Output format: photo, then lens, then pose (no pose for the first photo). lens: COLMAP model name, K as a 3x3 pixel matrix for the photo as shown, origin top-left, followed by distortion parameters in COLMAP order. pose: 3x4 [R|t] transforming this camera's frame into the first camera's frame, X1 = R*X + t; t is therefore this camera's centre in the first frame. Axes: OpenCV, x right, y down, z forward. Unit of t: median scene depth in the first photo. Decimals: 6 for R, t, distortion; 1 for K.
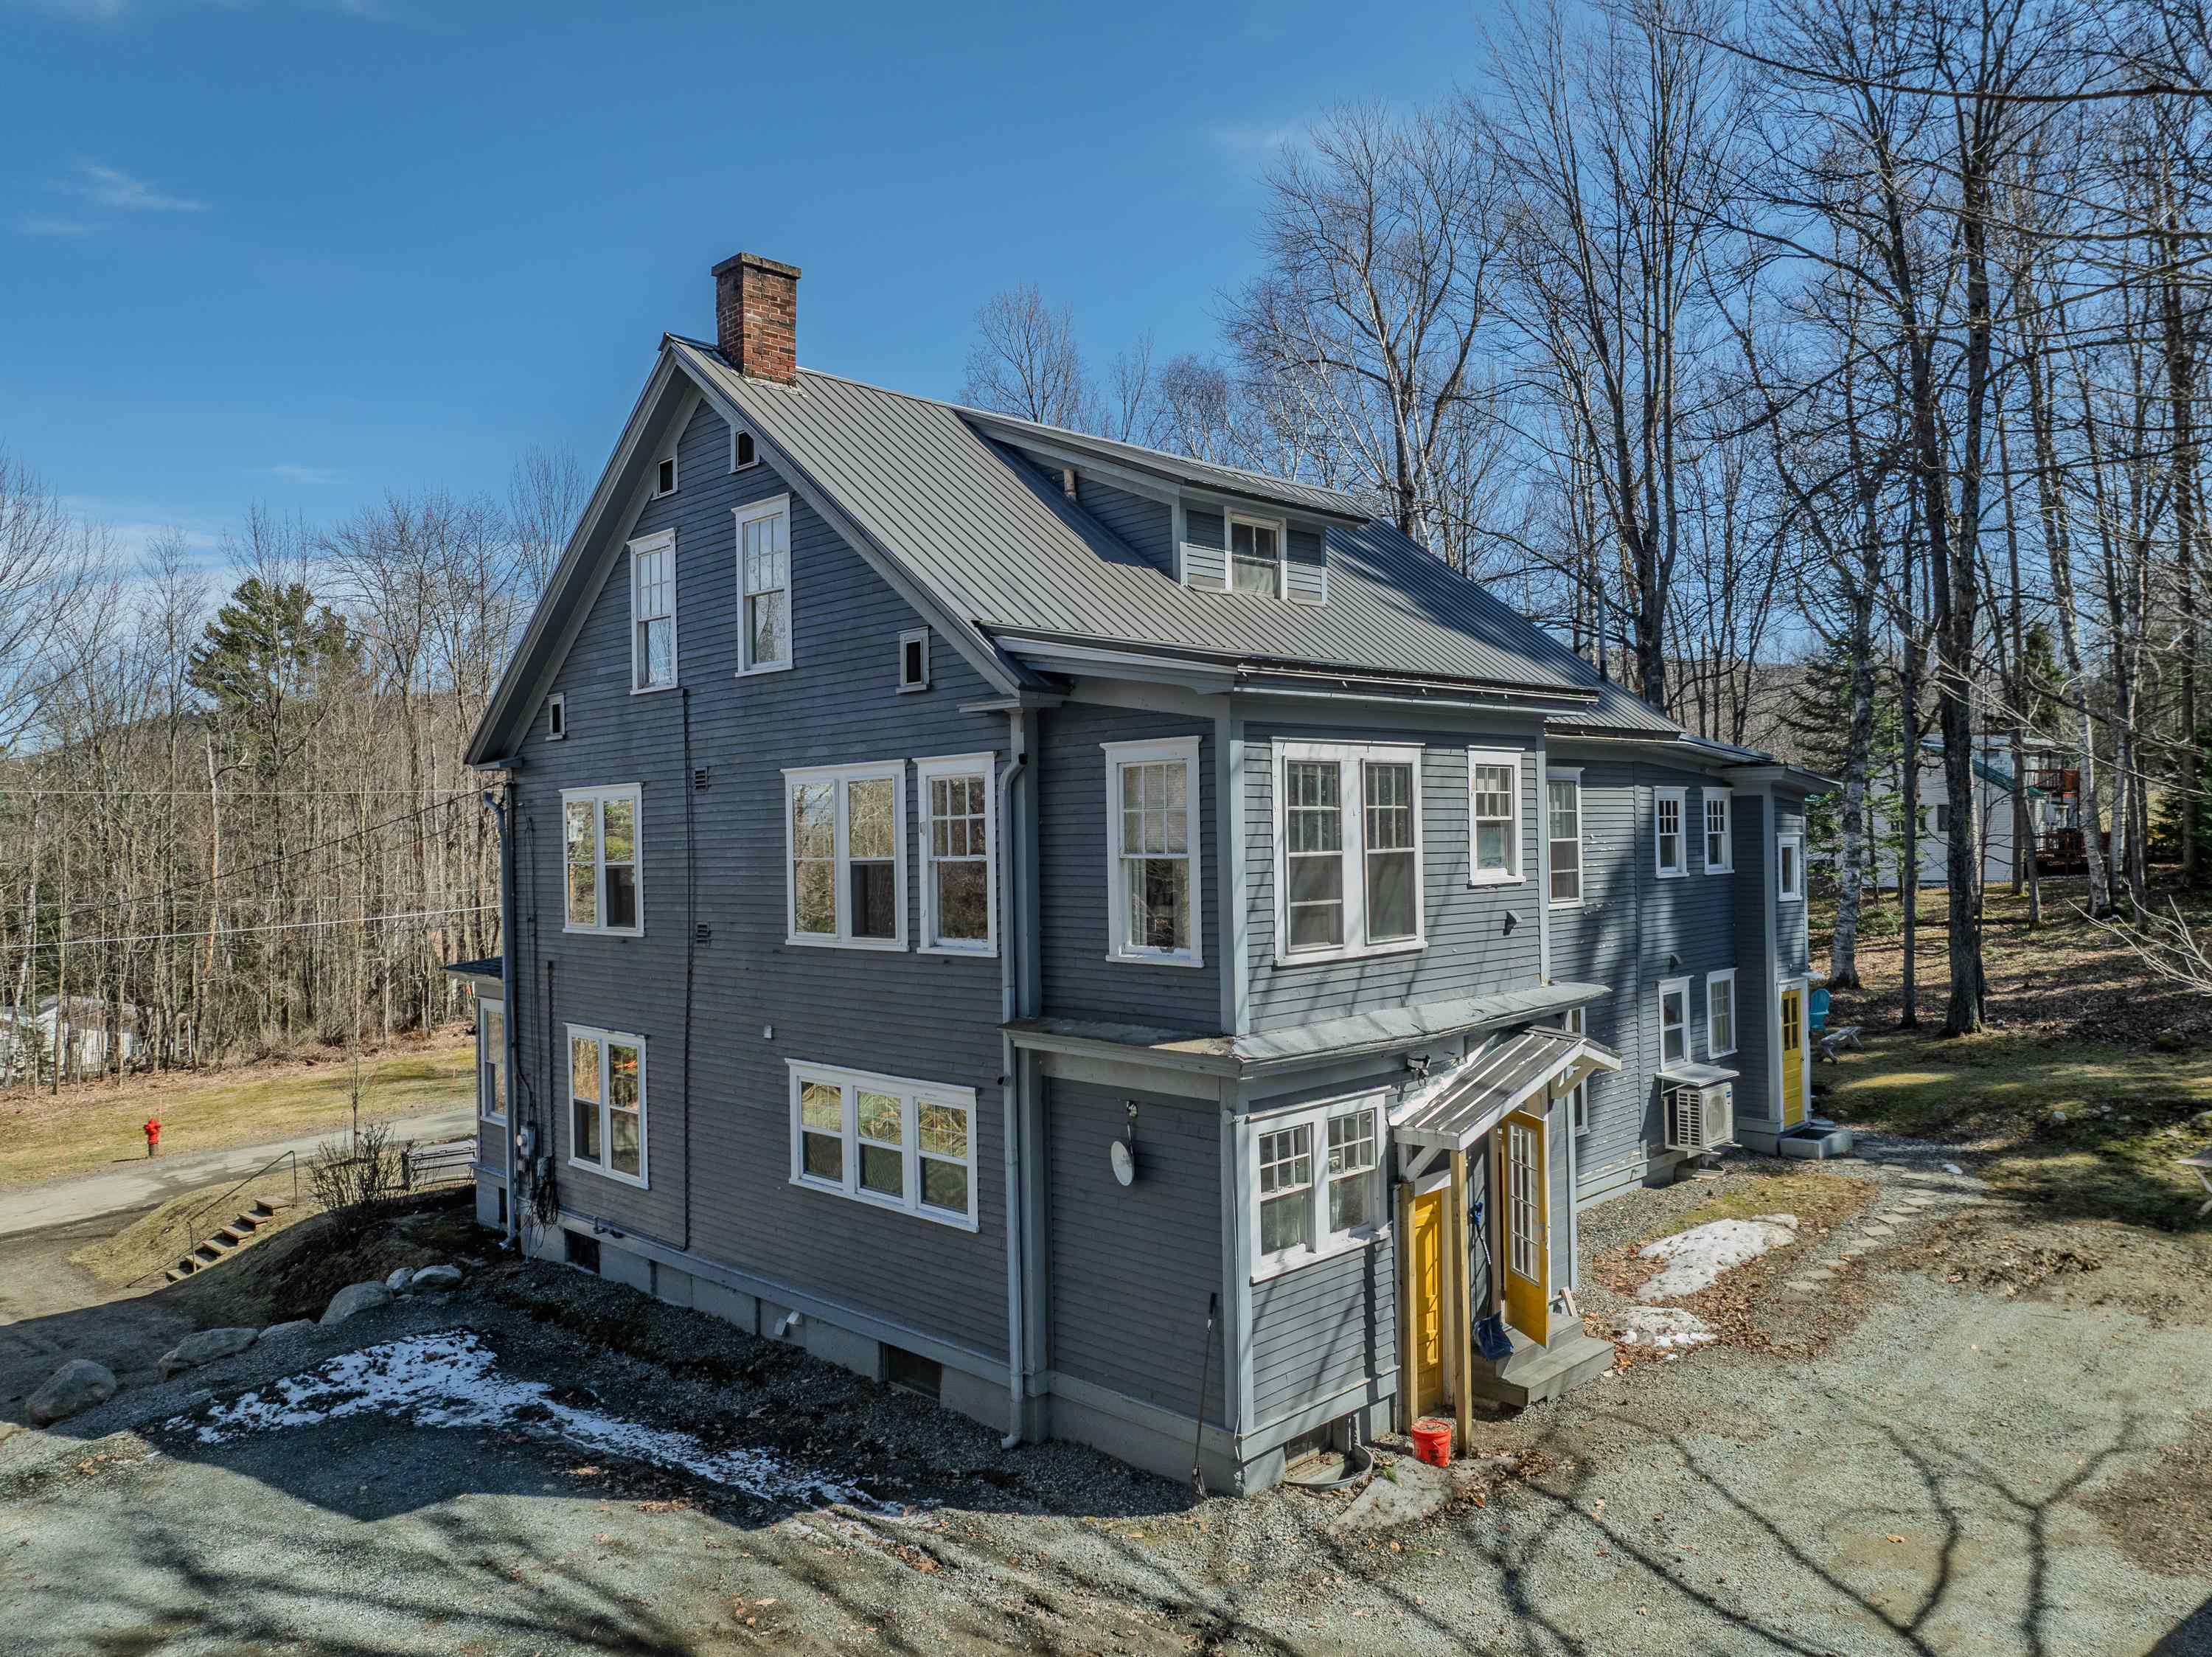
lens RADIAL K [[1531.8, 0, 1106.0], [0, 1531.8, 828.5], [0, 0, 1]] dist [0.040262, -0.134538]
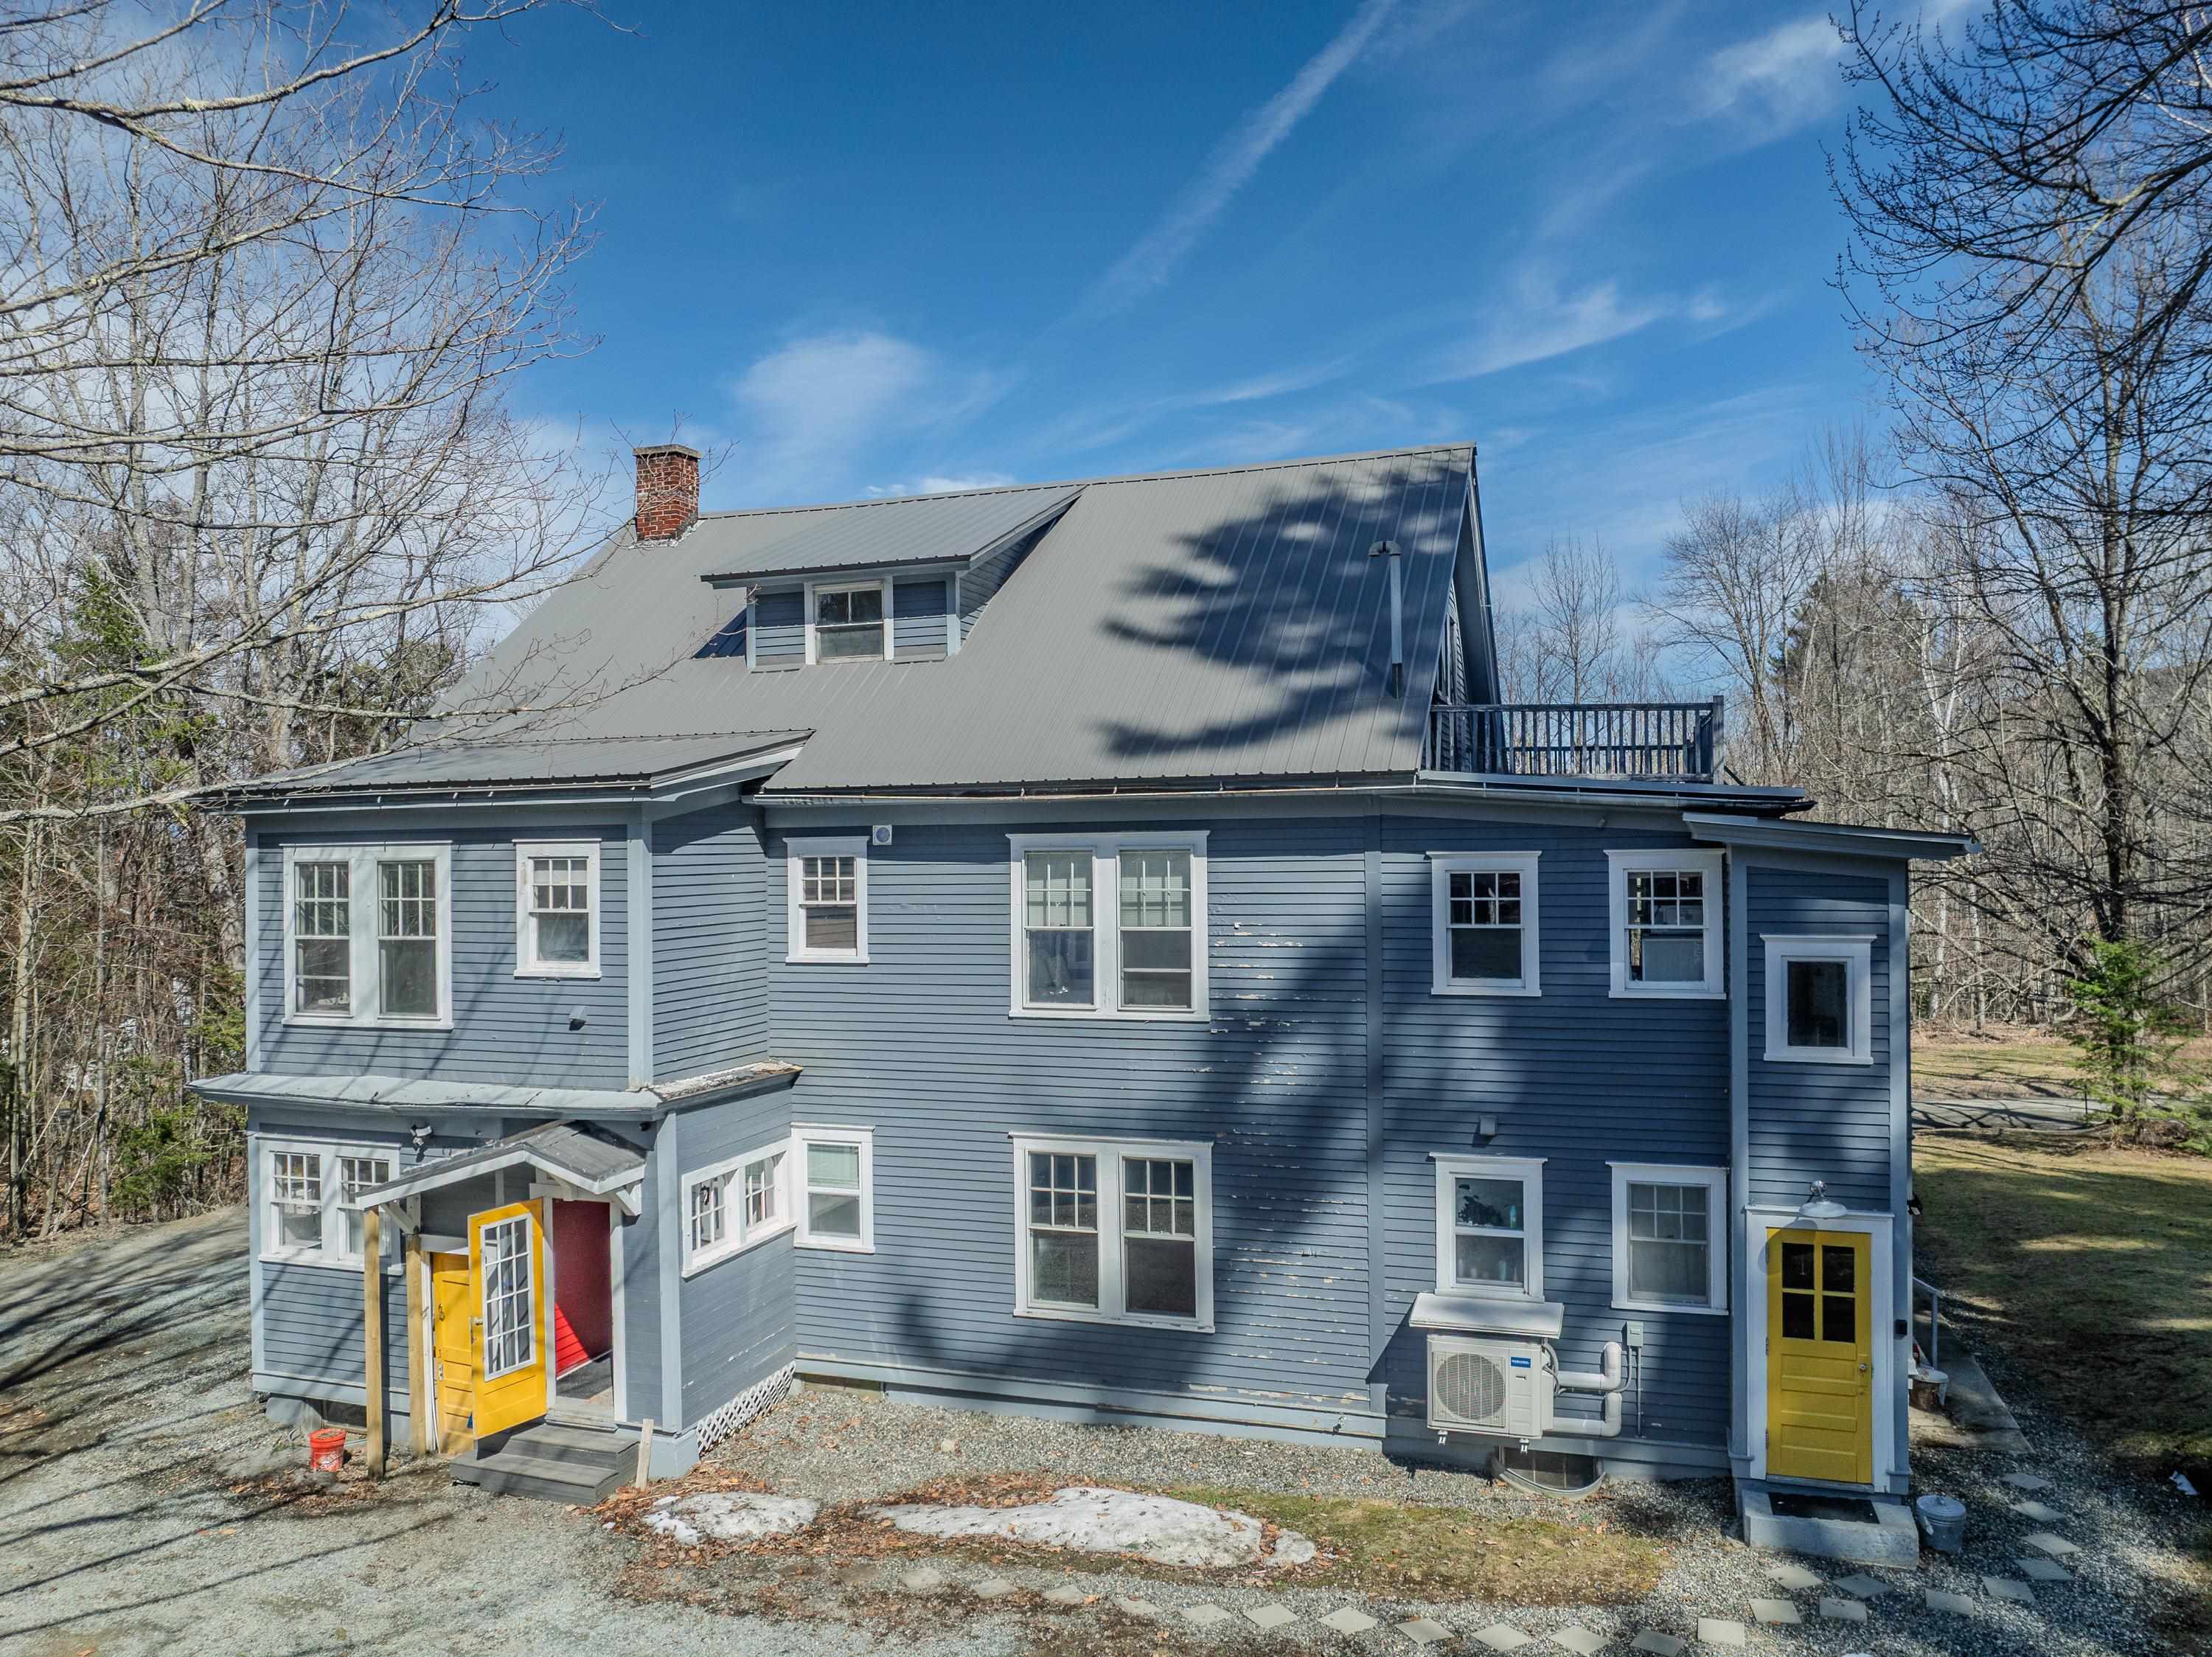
lens RADIAL K [[1543.9, 0, 1106.0], [0, 1543.9, 828.5], [0, 0, 1]] dist [-0.023765, -0.001335]
pose [[0.451549, 0.006154, -0.892225, 1.466938], [0.006716, 0.999924, 0.010295, -0.076312], [0.892221, -0.010641, 0.451473, 0.977037]]
